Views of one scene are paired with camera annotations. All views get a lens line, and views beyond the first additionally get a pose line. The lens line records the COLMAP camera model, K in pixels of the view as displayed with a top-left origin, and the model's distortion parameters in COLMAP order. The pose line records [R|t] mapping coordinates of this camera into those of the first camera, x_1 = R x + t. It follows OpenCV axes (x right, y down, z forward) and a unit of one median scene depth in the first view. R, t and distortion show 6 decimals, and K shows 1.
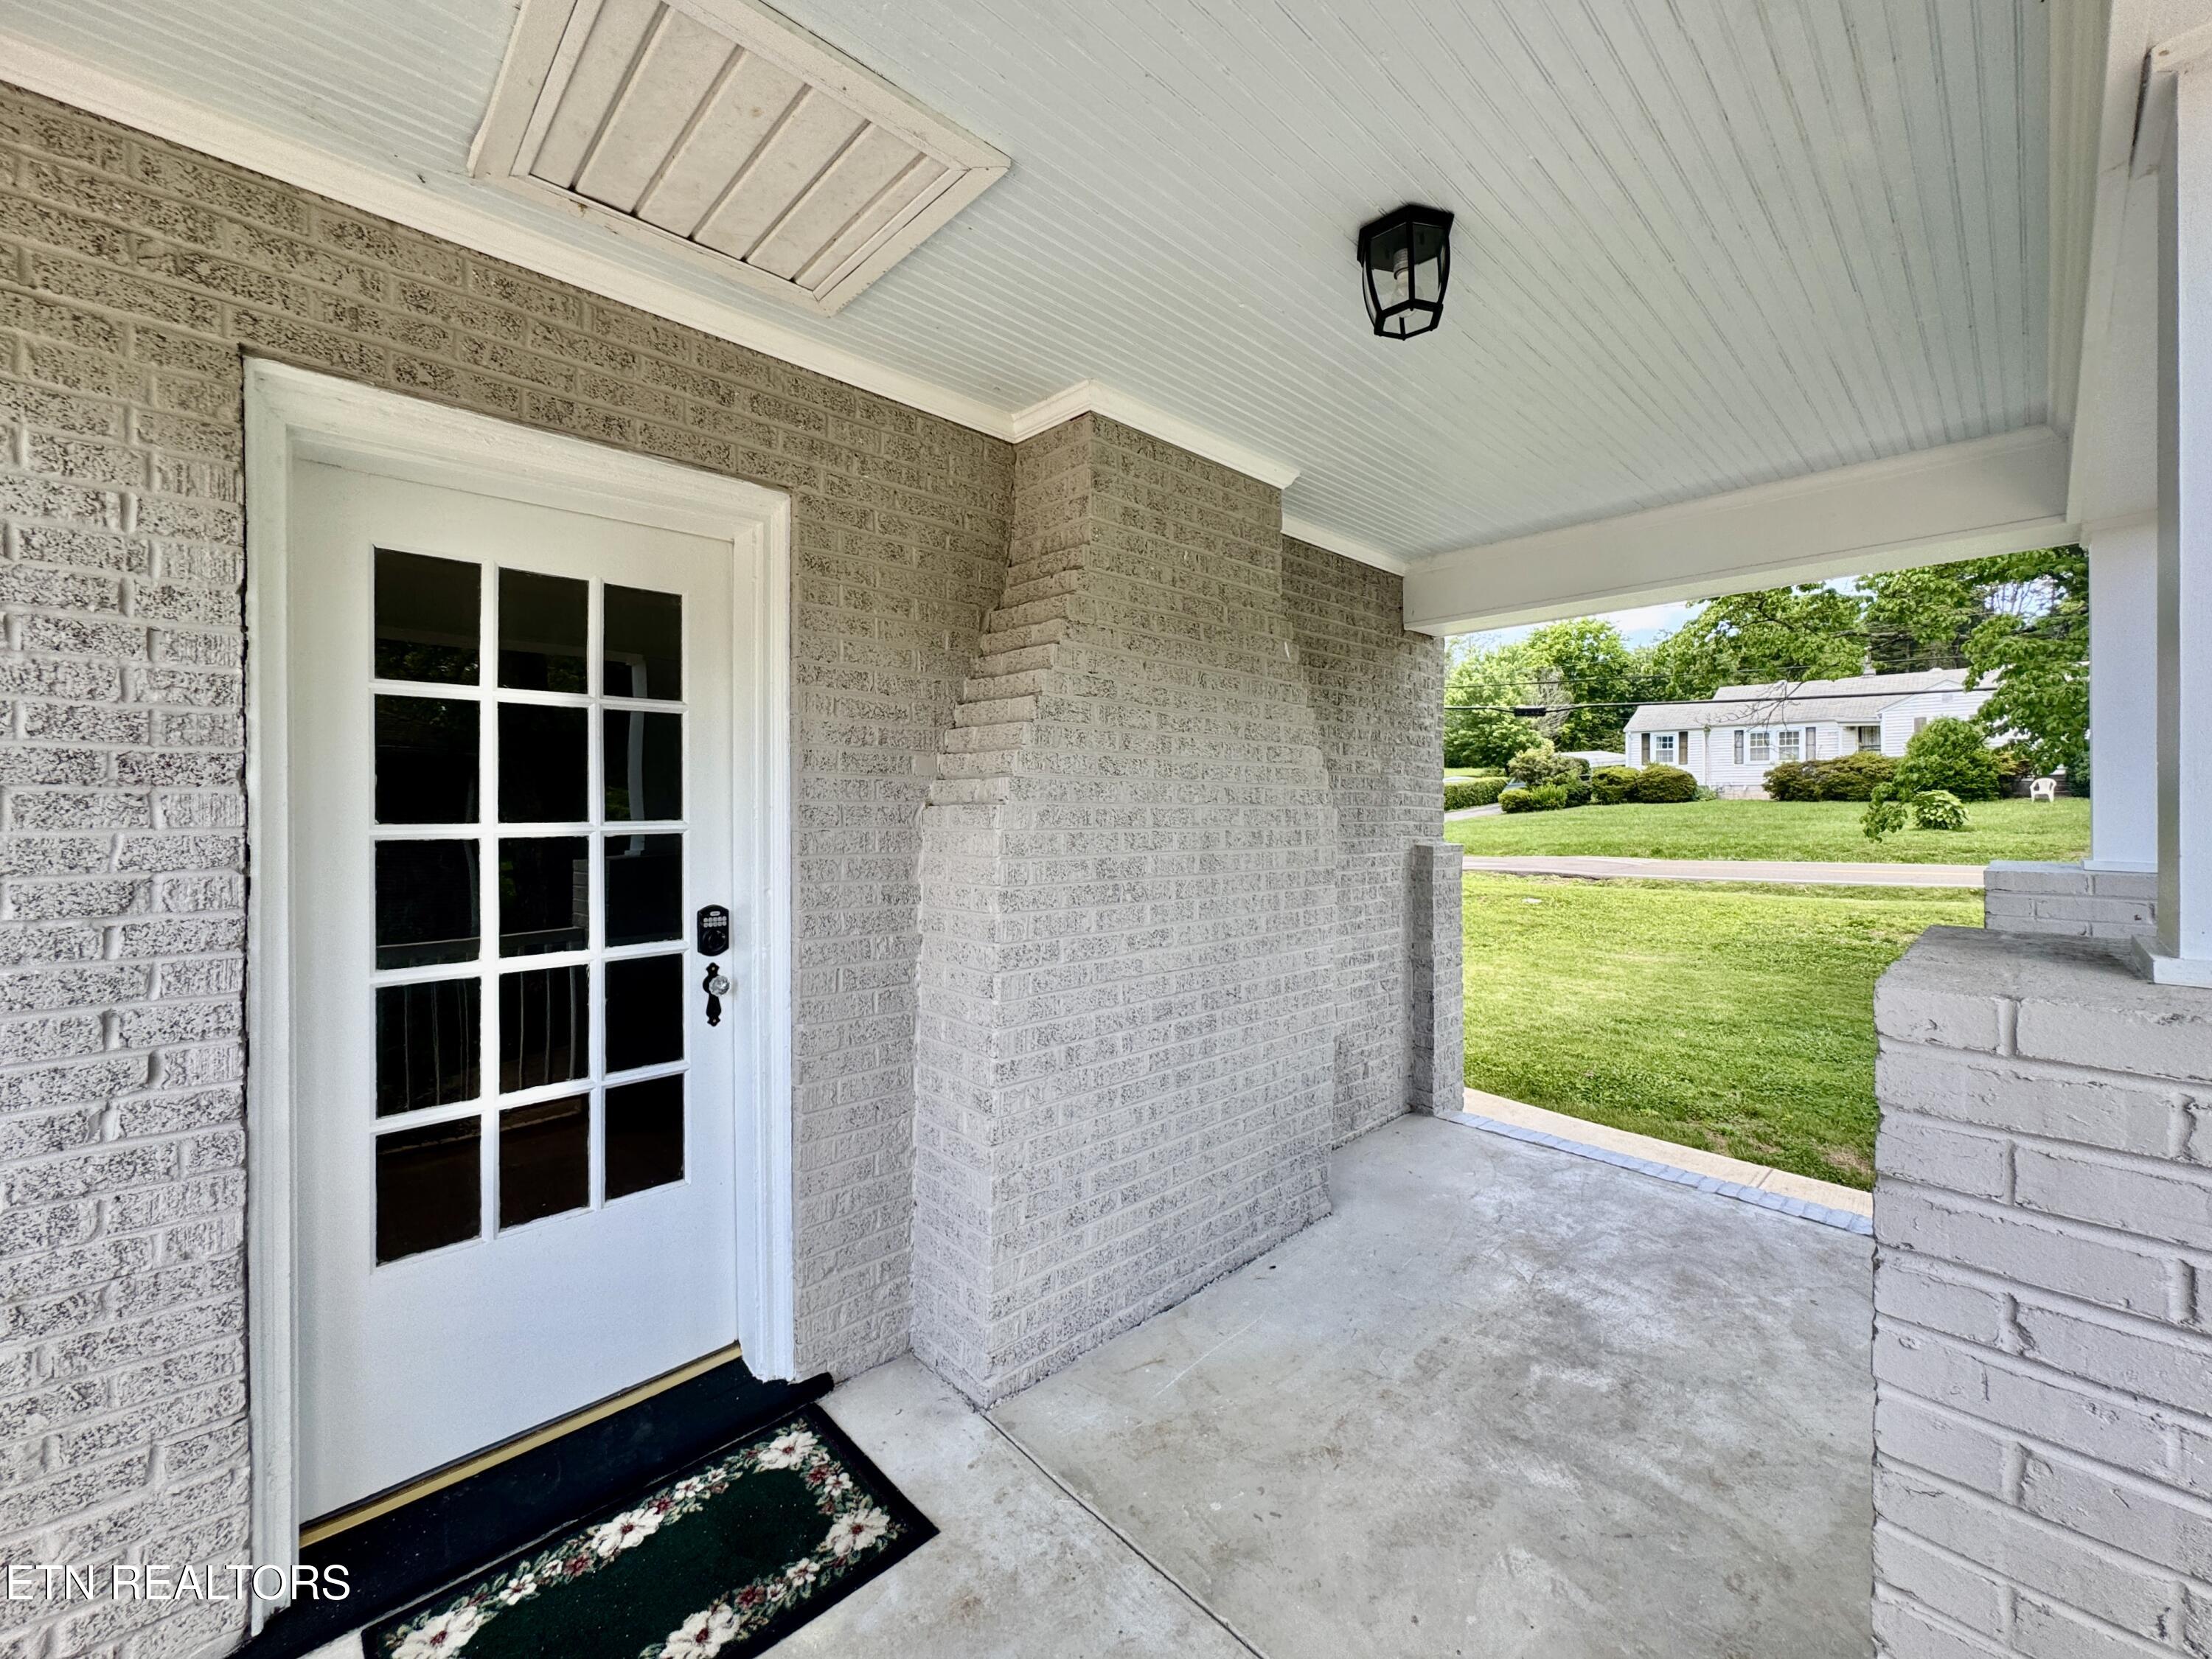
lens RADIAL K [[891.4, 0, 1106.0], [0, 891.4, 829.5], [0, 0, 1]] dist [-0.001849, -0.000105]
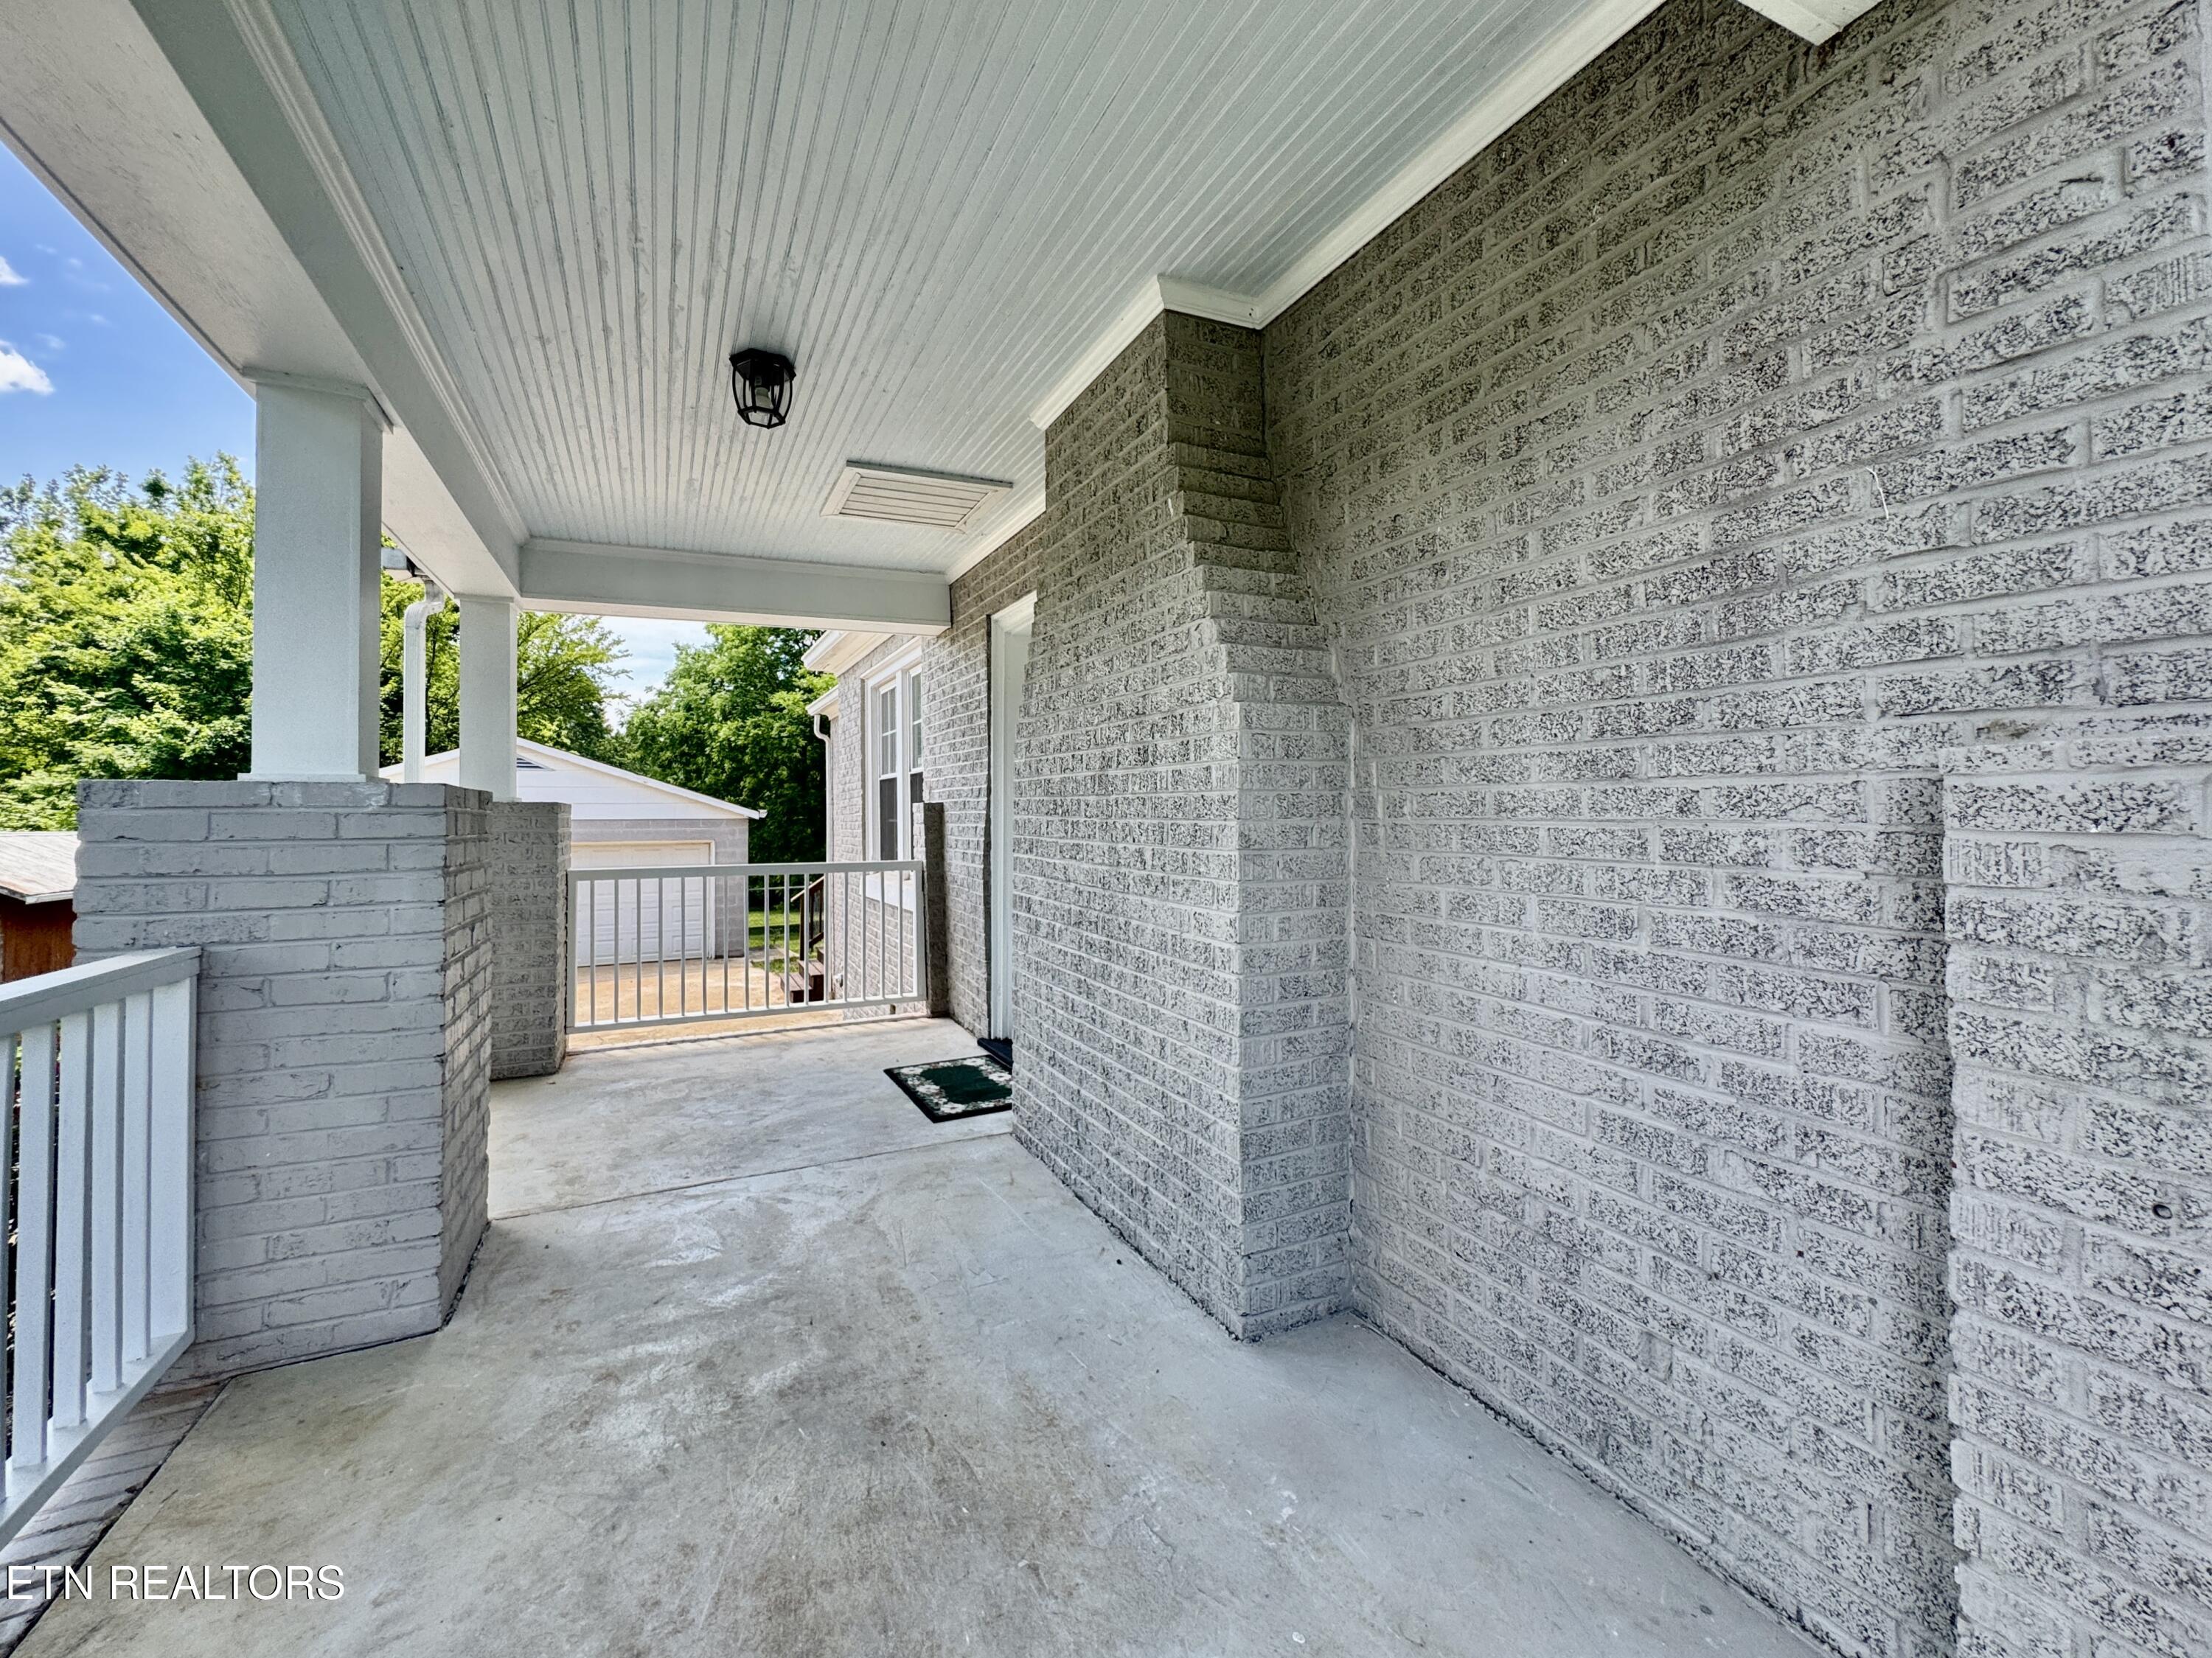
lens RADIAL K [[893.7, 0, 1107.1], [0, 893.7, 823.2], [0, 0, 1]] dist [-0.000928, -0.000020]
pose [[-0.293826, 0.010678, -0.955799, 0.969235], [-0.021398, 0.999614, 0.017746, 0.058496], [0.955619, 0.025666, -0.293484, 1.192836]]
